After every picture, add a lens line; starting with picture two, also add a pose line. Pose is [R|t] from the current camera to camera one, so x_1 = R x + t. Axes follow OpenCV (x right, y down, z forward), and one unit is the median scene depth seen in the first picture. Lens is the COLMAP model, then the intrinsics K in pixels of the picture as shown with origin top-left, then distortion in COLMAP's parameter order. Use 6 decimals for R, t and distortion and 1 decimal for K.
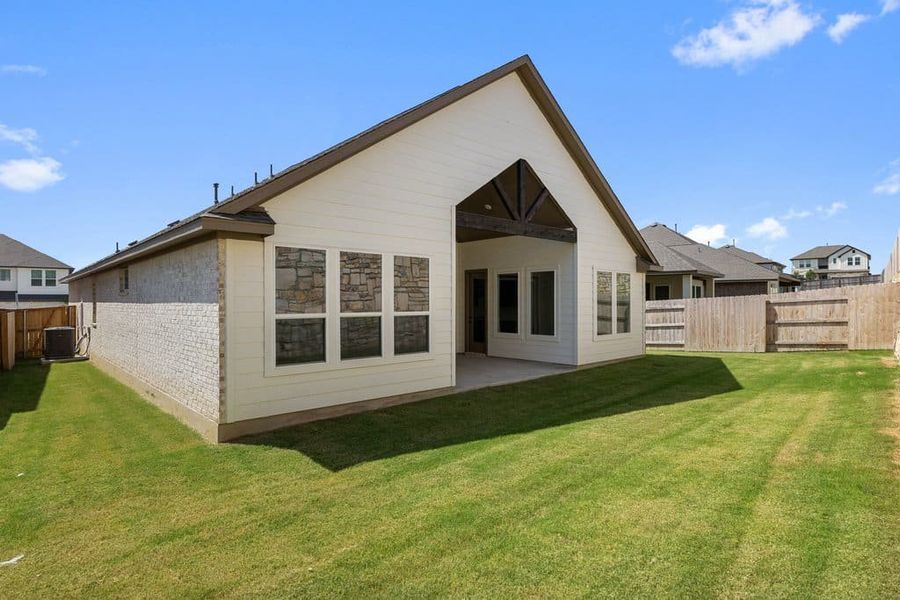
lens RADIAL K [[479.2, 0, 454.1], [0, 479.2, 303.1], [0, 0, 1]] dist [0.001429, 0.000509]
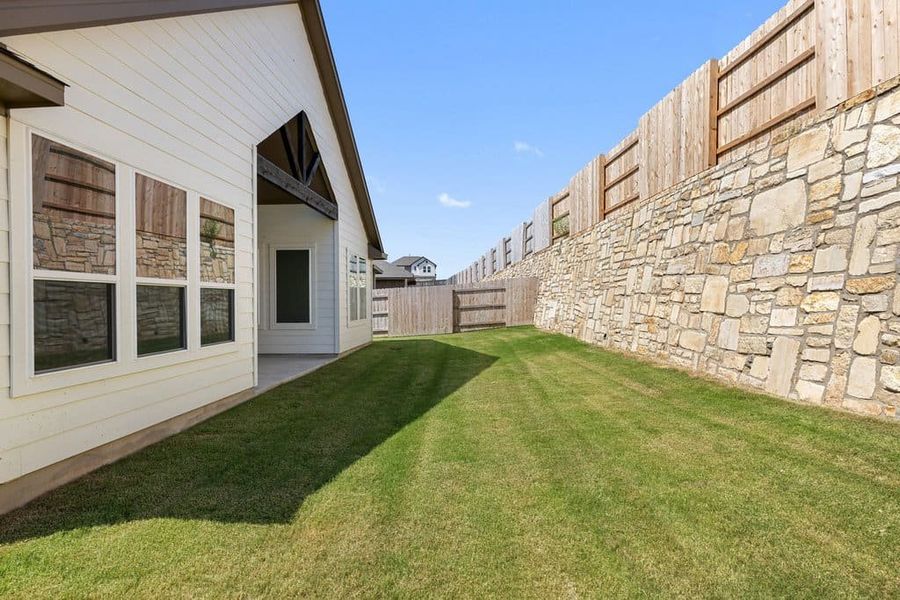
lens RADIAL K [[479.2, 0, 454.1], [0, 479.2, 303.1], [0, 0, 1]] dist [0.001429, 0.000509]
pose [[0.709903, -0.006468, 0.704270, -0.306490], [0.008921, 0.999960, 0.000191, 0.046001], [-0.704243, 0.006147, 0.709932, 0.249601]]
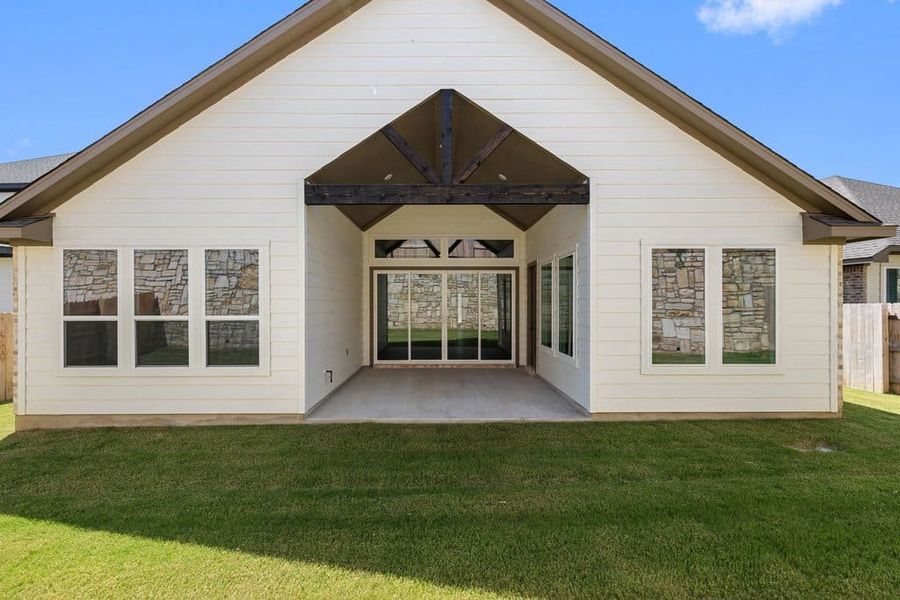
lens RADIAL K [[337.7, 0, 450.3], [0, 337.7, 304.5], [0, 0, 1]] dist [0.000043, 0.000021]
pose [[0.739068, -0.001283, -0.673630, 0.535832], [-0.000638, 0.999996, -0.002604, -0.000257], [0.673631, 0.002354, 0.739064, 0.757945]]
